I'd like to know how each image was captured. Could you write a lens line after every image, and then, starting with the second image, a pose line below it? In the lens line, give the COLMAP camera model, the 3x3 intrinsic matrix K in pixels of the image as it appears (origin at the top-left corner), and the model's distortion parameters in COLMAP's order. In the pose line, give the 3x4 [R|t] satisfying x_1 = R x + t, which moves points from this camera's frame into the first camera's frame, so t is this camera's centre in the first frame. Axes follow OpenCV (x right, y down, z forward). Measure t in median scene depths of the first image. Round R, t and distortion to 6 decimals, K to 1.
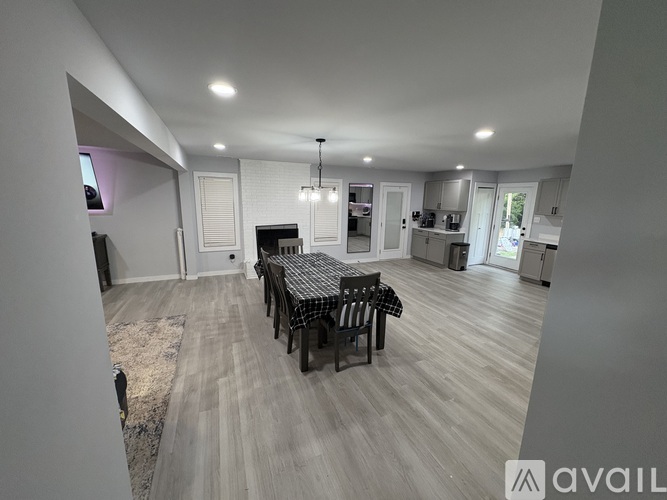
lens RADIAL K [[266.2, 0, 331.7], [0, 266.2, 249.3], [0, 0, 1]] dist [0.002186, -0.000232]
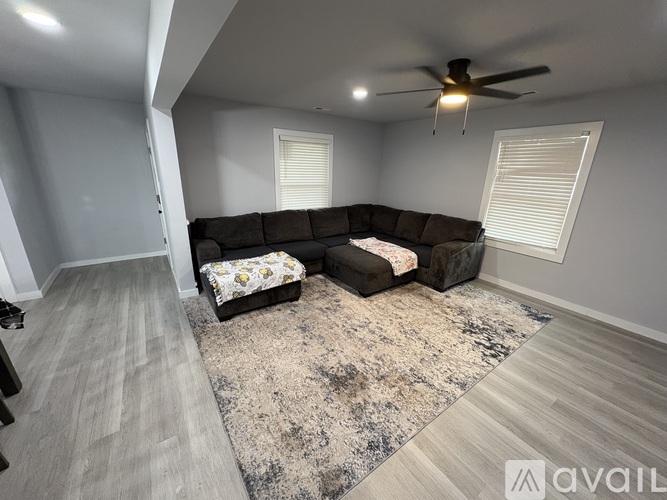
lens RADIAL K [[266.2, 0, 333.8], [0, 266.2, 248.5], [0, 0, 1]] dist [0.002186, -0.000232]
pose [[-0.977740, 0.014745, -0.209300, -0.758359], [-0.087891, 0.877011, 0.472362, -0.283403], [0.190524, 0.480243, -0.856194, 1.506544]]
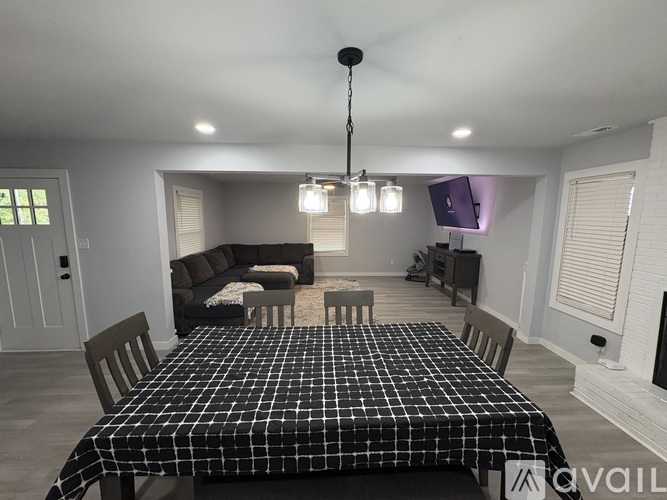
lens RADIAL K [[266.2, 0, 333.5], [0, 266.2, 248.0], [0, 0, 1]] dist [0.002186, -0.000232]
pose [[-0.354611, 0.090698, -0.930605, 0.429564], [-0.197071, 0.965676, 0.169211, -0.238376], [0.914010, 0.243399, -0.324565, 1.404406]]
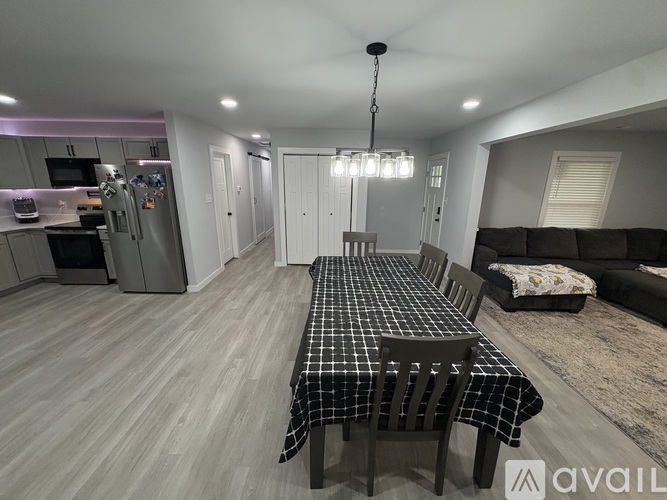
lens RADIAL K [[266.2, 0, 335.1], [0, 266.2, 249.8], [0, 0, 1]] dist [0.002186, -0.000232]
pose [[-0.920173, -0.138381, 0.366241, -0.232827], [0.040230, 0.897081, 0.440032, -0.357247], [-0.389440, 0.419639, -0.819902, 1.891425]]
